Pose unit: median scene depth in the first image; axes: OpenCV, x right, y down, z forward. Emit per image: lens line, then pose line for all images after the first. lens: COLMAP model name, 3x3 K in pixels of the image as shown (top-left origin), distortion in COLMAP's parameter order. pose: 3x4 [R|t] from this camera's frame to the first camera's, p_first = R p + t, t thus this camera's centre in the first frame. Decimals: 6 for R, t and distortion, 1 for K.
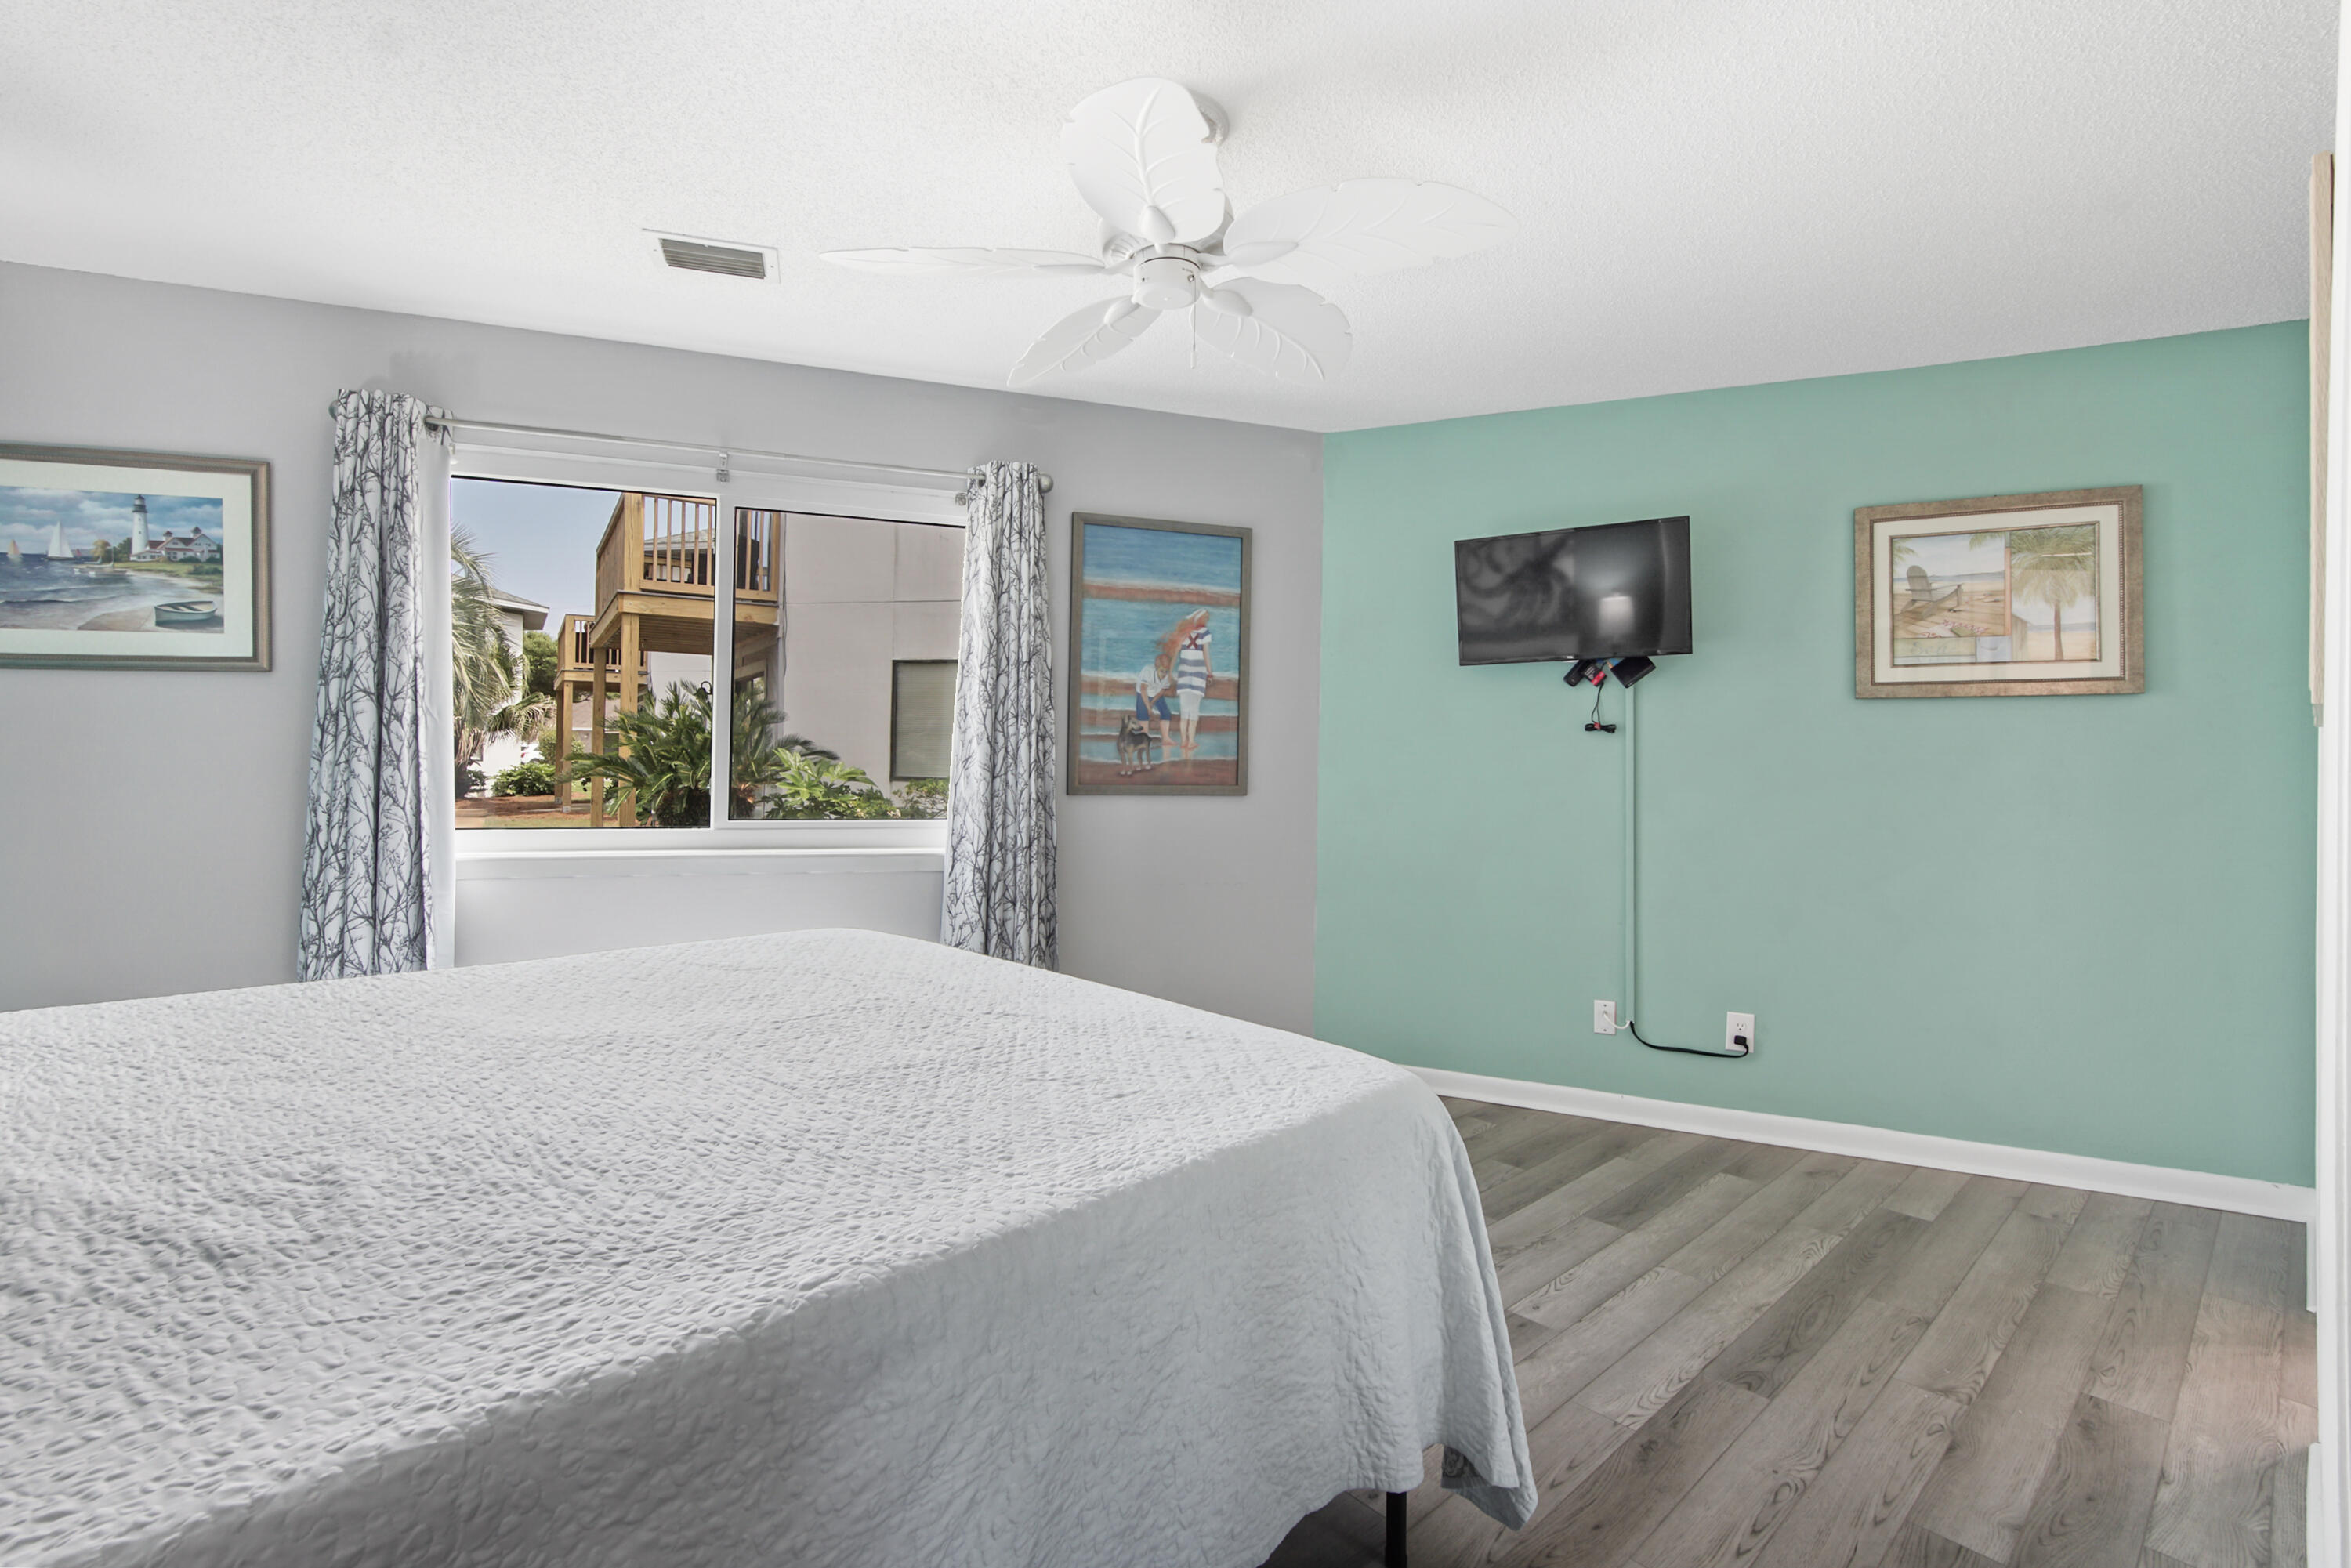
lens RADIAL K [[1061.4, 0, 1156.9], [0, 1061.4, 778.6], [0, 0, 1]] dist [-0.020895, 0.009412]
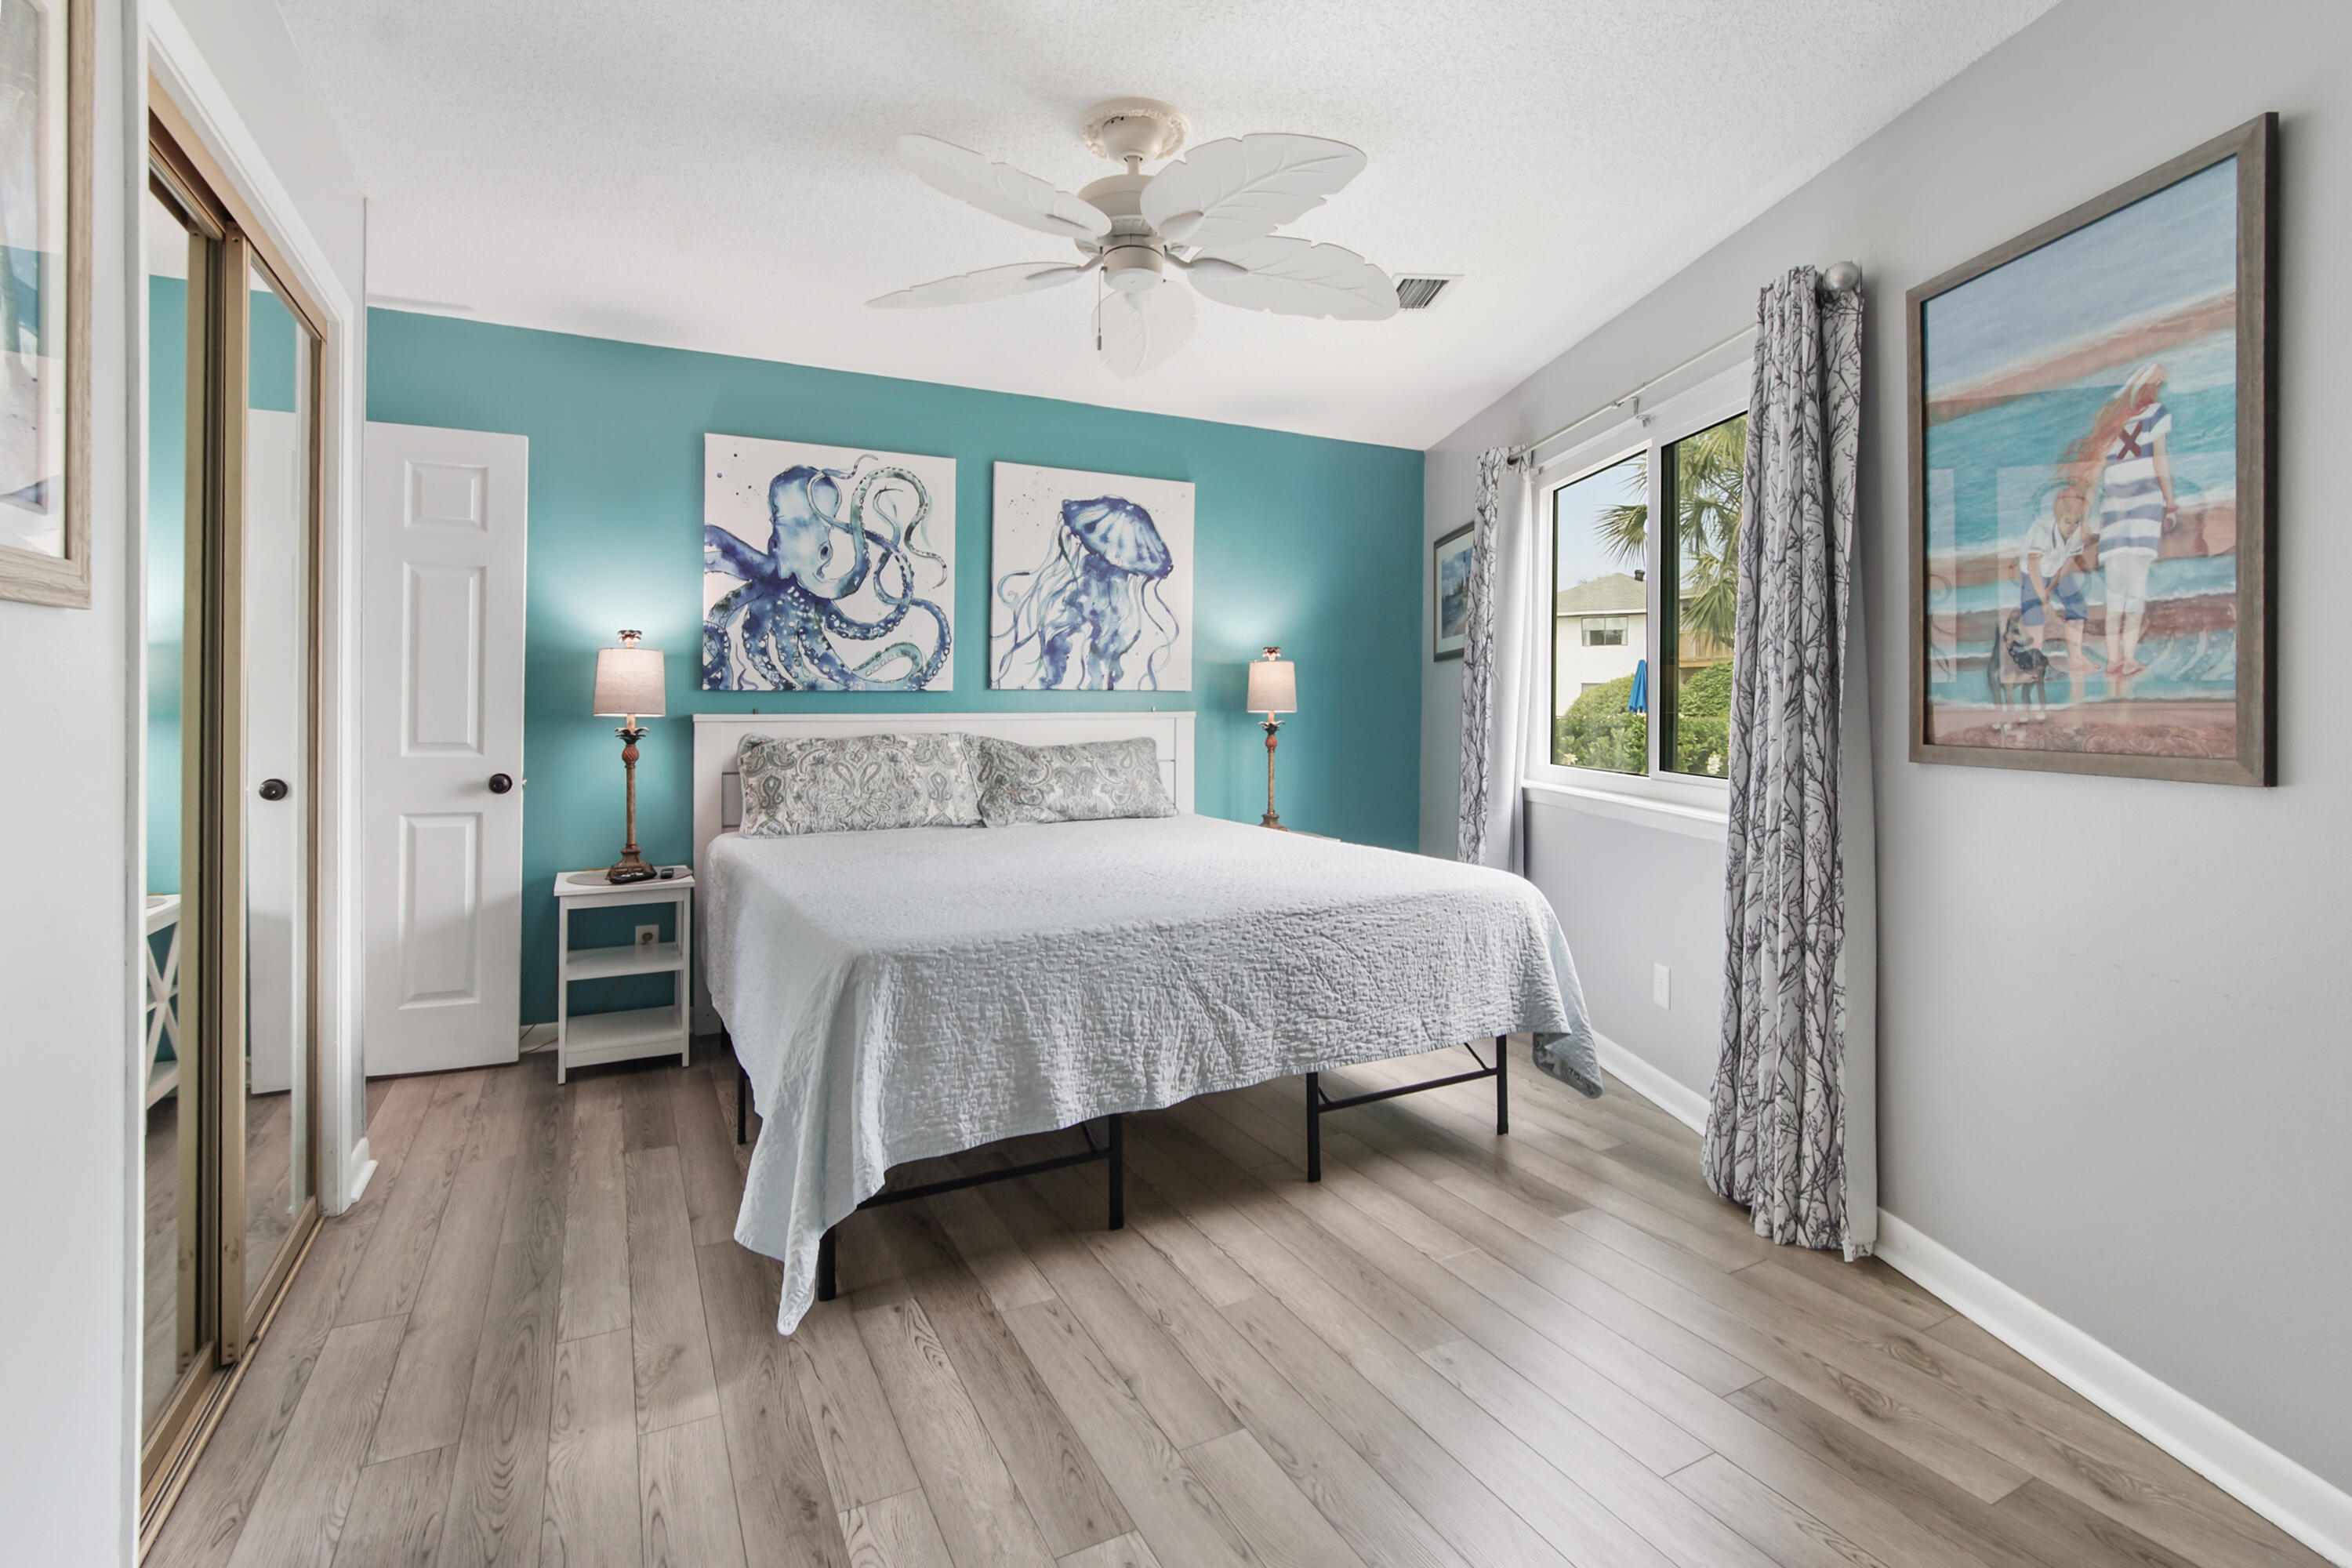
lens RADIAL K [[1110.1, 0, 1184.0], [0, 1110.1, 739.6], [0, 0, 1]] dist [-0.002671, 0.000346]
pose [[-0.252359, 0.018616, -0.967455, 0.244999], [-0.019470, 0.999515, 0.024311, -0.001847], [0.967438, 0.024971, -0.251874, 0.295997]]
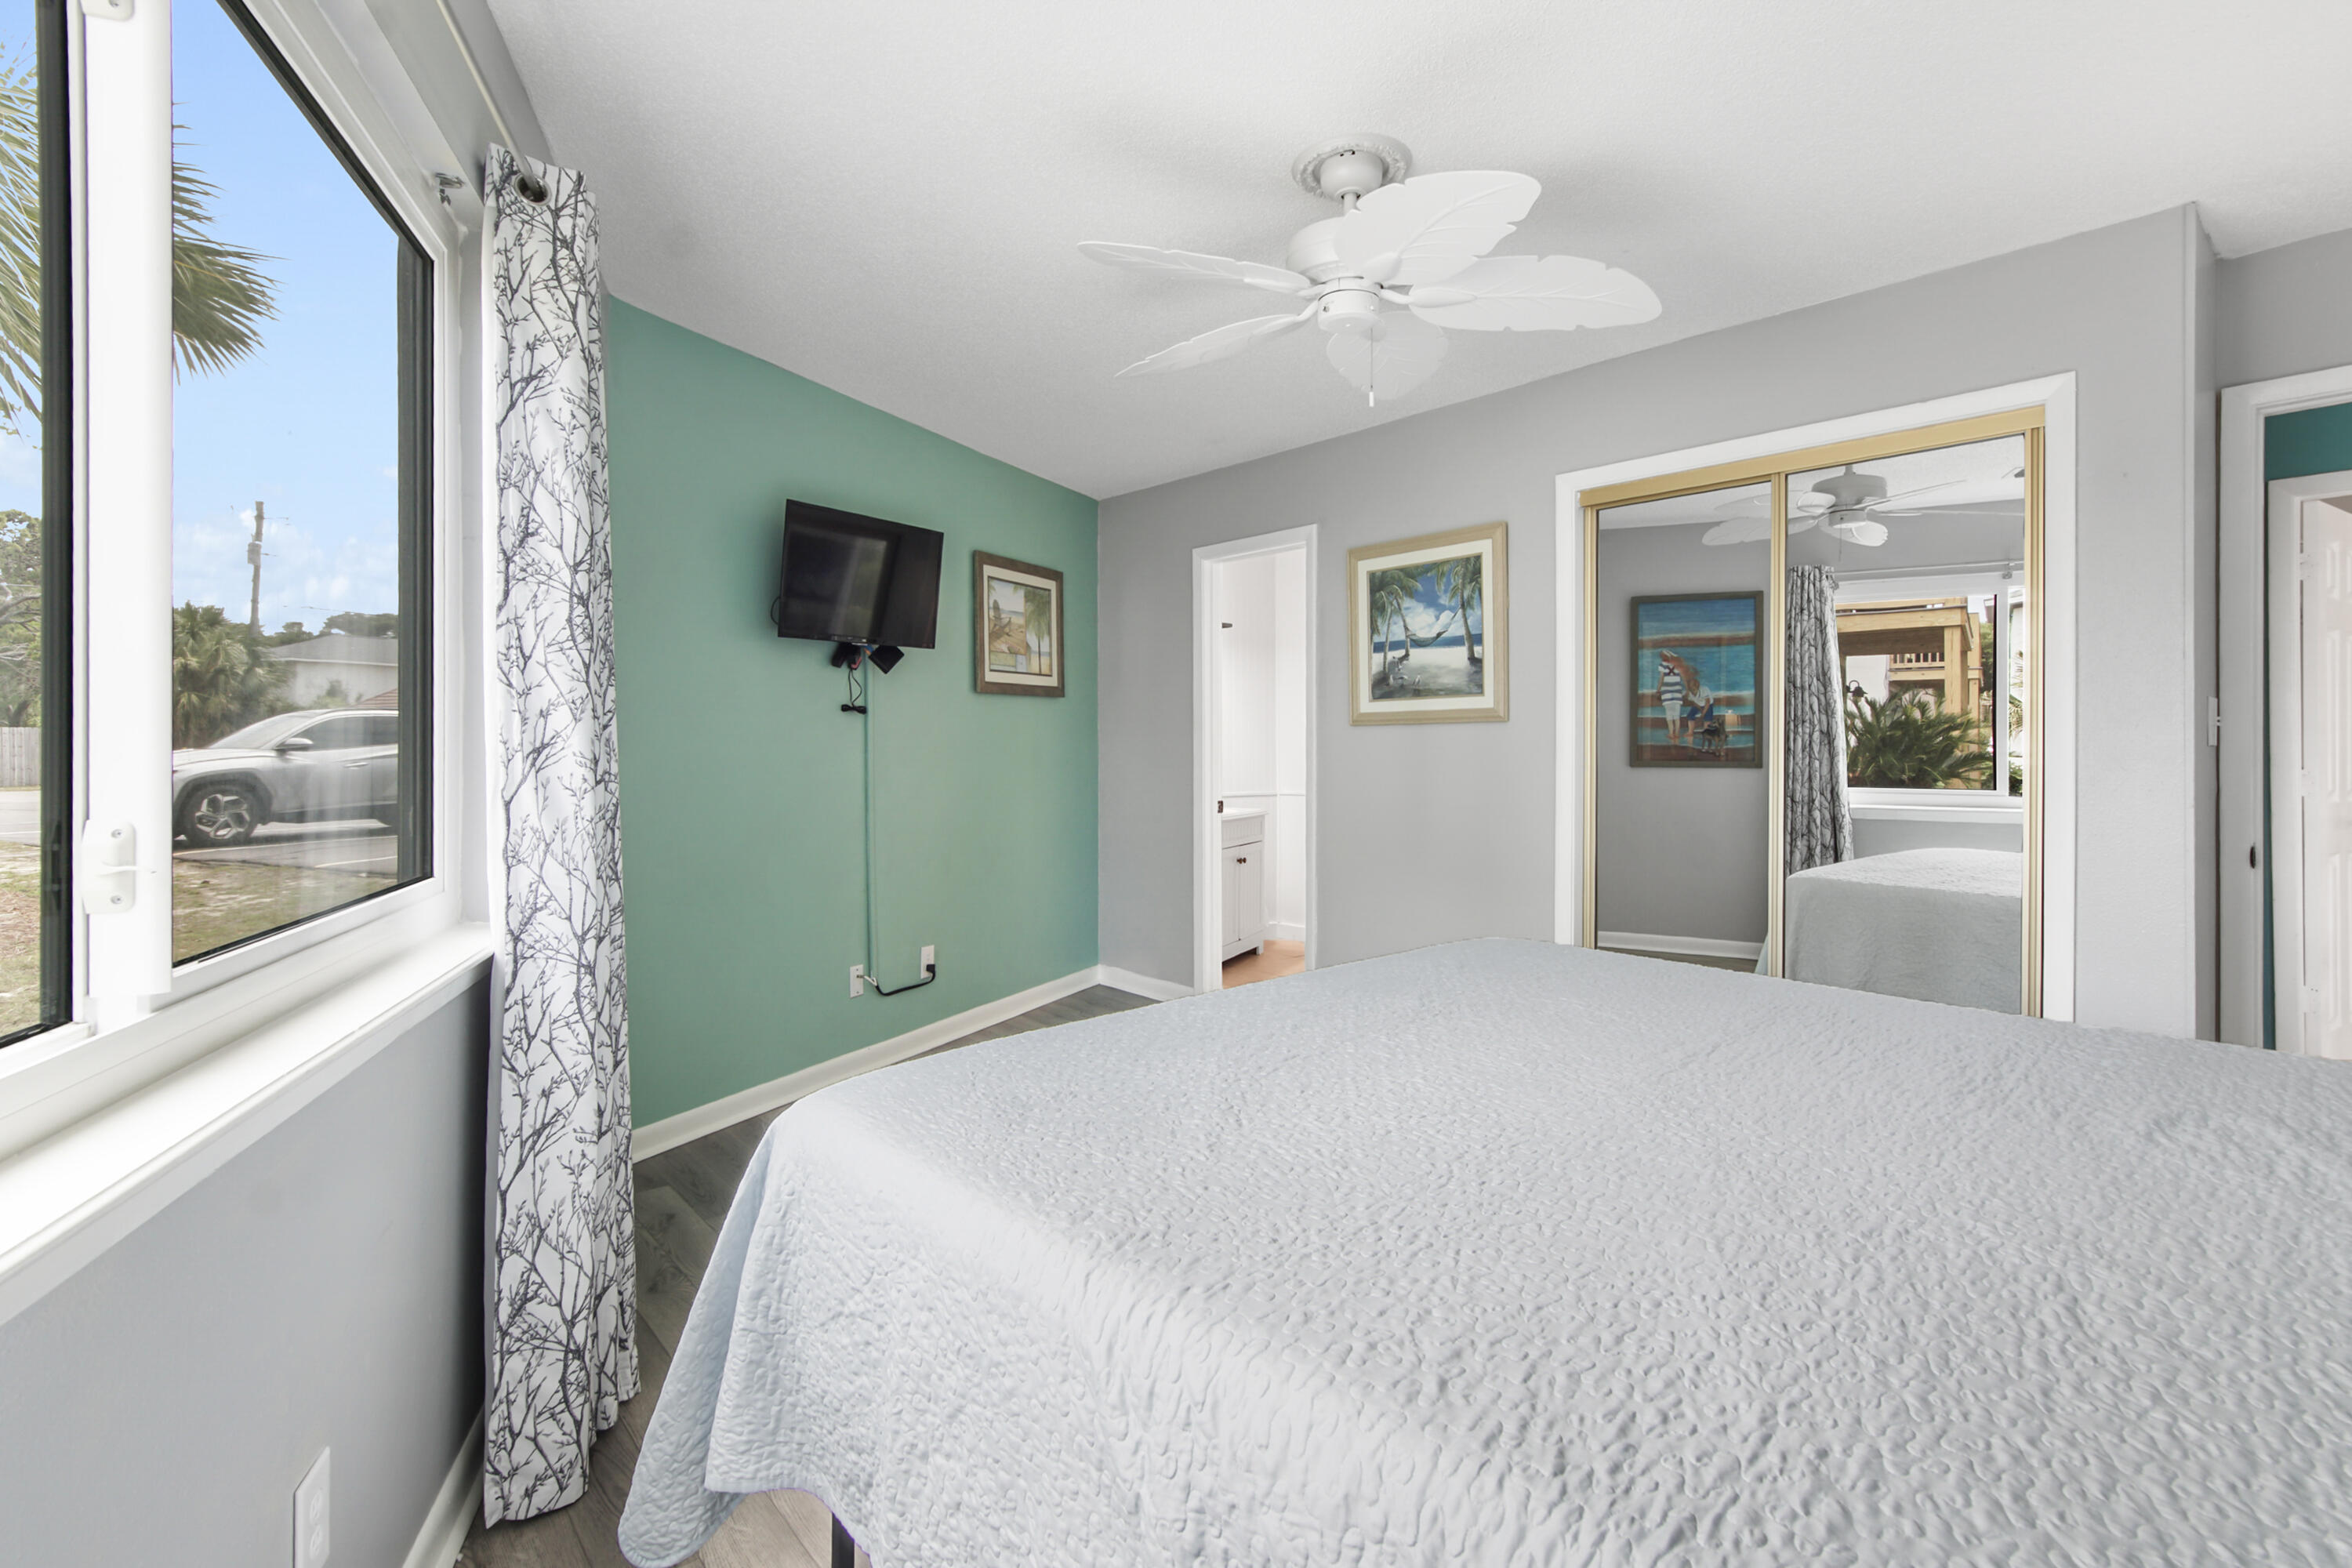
lens RADIAL K [[1061.9, 0, 1157.4], [0, 1061.9, 778.6], [0, 0, 1]] dist [-0.020895, 0.009412]
pose [[0.024827, -0.045244, 0.998667, -0.739918], [0.017573, 0.998841, 0.044815, -0.024366], [-0.999537, 0.016437, 0.025593, 0.791208]]
